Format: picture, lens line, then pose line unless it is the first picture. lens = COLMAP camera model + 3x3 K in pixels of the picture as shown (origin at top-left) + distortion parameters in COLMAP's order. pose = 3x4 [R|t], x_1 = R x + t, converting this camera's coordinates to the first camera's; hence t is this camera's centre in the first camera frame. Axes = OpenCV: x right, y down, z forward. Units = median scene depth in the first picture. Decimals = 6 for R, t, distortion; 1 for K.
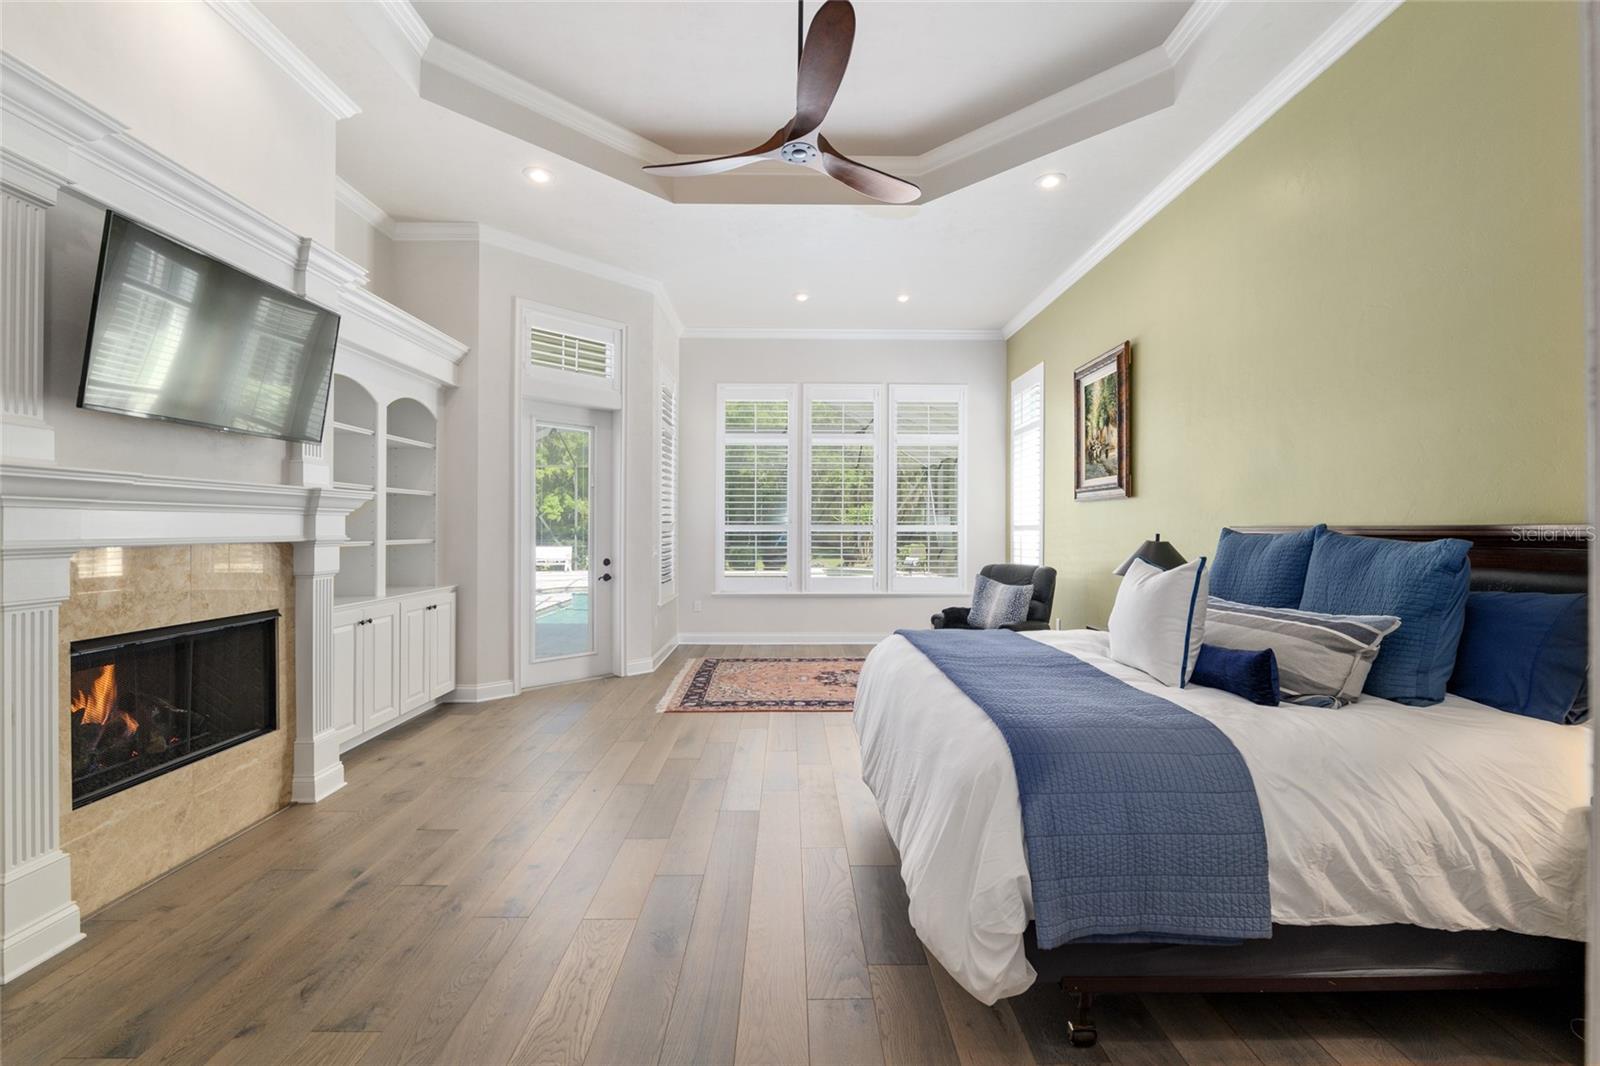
lens RADIAL K [[667.7, 0, 801.1], [0, 667.7, 524.4], [0, 0, 1]] dist [-0.010550, 0.000832]
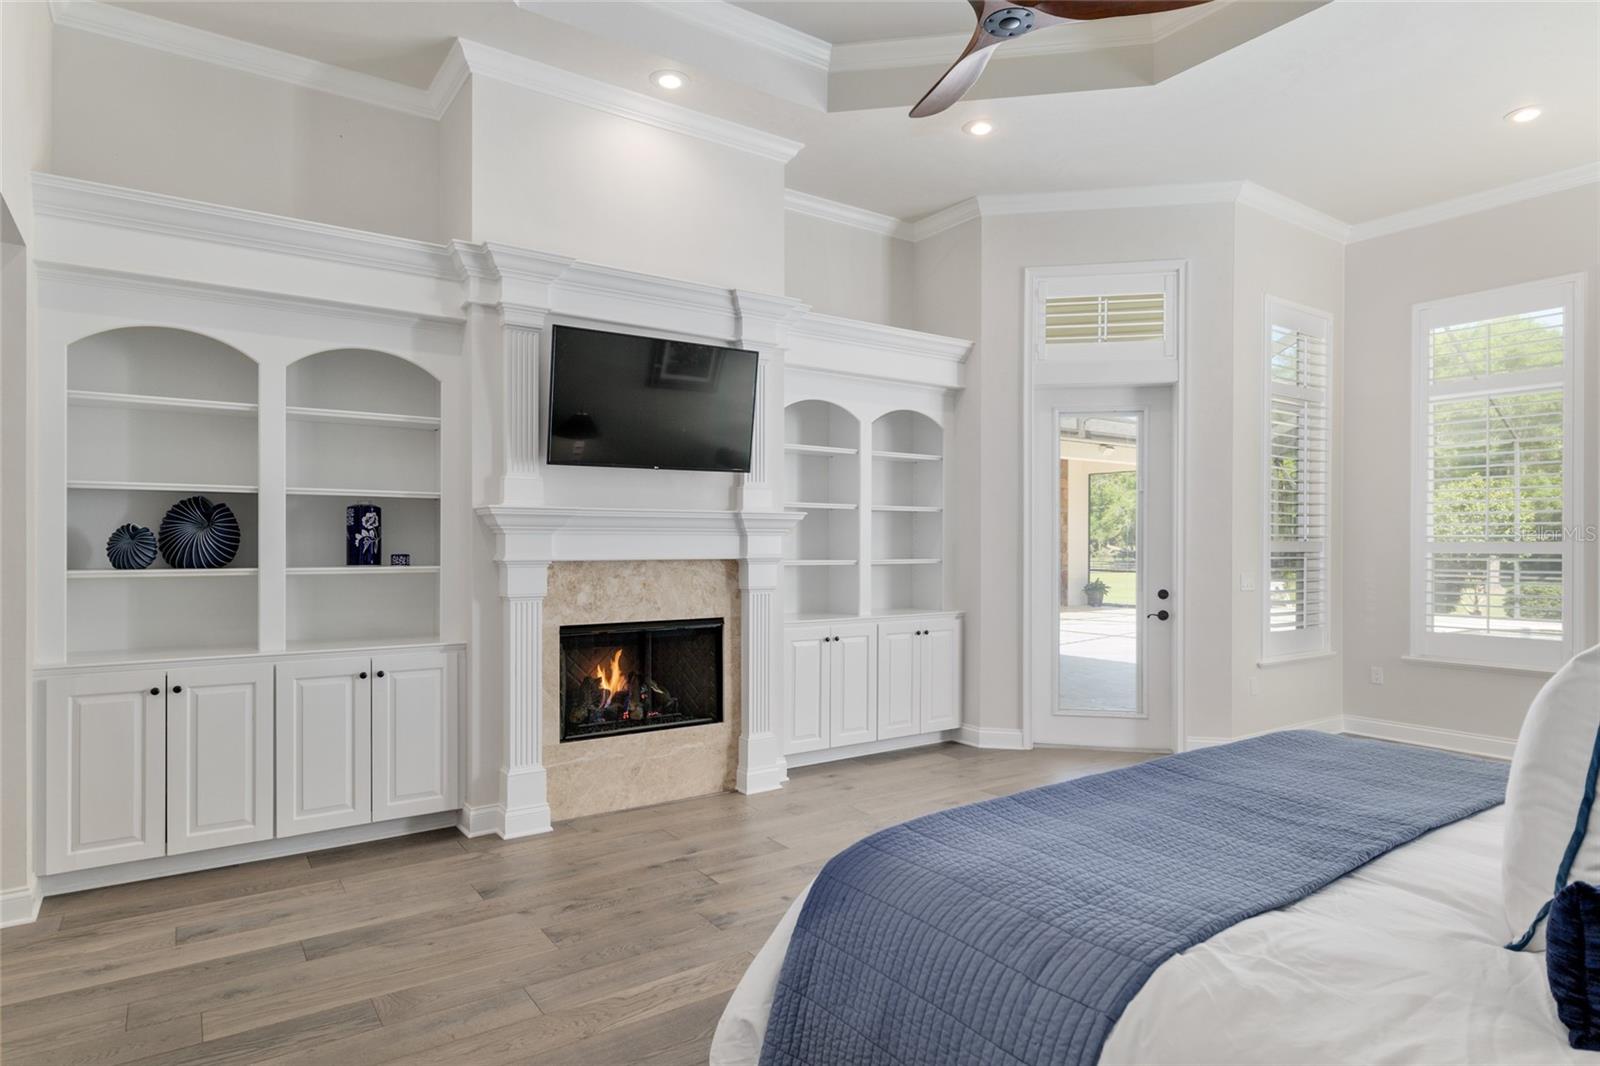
lens RADIAL K [[904.1, 0, 800.9], [0, 904.1, 542.8], [0, 0, 1]] dist [-0.001847, -0.000790]
pose [[0.554348, -0.000904, -0.832285, 0.573045], [0.003005, 0.999995, 0.000915, -0.003089], [0.832280, -0.003008, 0.554348, 0.235107]]
